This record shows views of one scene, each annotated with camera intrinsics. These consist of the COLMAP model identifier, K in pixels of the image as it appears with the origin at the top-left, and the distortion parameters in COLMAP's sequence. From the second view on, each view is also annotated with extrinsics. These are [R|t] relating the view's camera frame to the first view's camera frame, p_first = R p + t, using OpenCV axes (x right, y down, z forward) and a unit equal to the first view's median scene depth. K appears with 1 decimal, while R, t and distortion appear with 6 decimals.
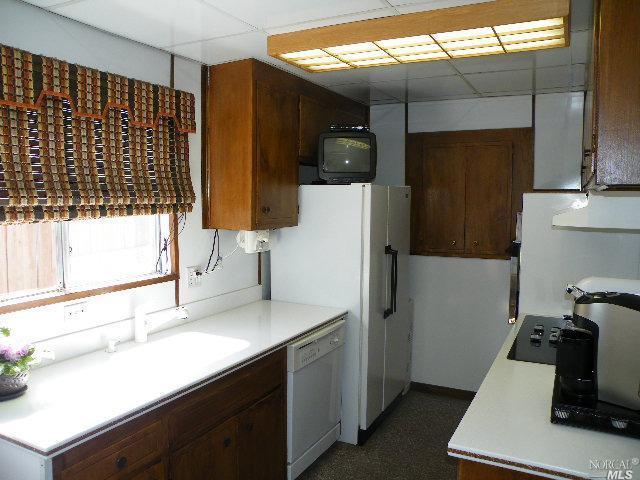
lens RADIAL K [[514.6, 0, 320.2], [0, 514.6, 235.6], [0, 0, 1]] dist [-0.084157, 0.025777]
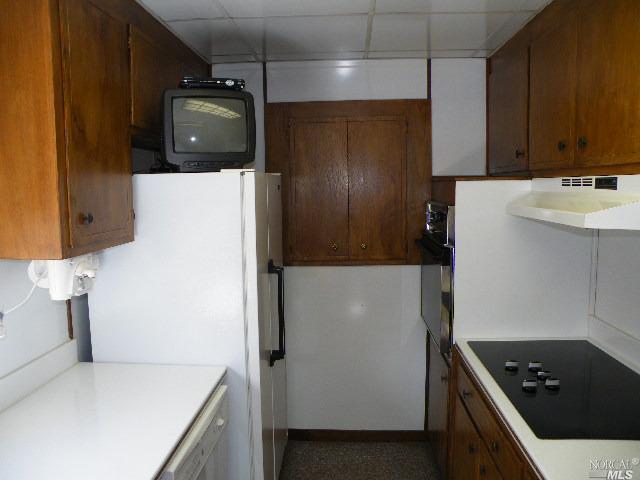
lens RADIAL K [[514.6, 0, 318.3], [0, 514.6, 245.3], [0, 0, 1]] dist [-0.084157, 0.025777]
pose [[0.919234, -0.064588, 0.388379, -0.079183], [0.052006, 0.997728, 0.042833, -0.028757], [-0.390263, -0.019175, 0.920504, 0.359699]]
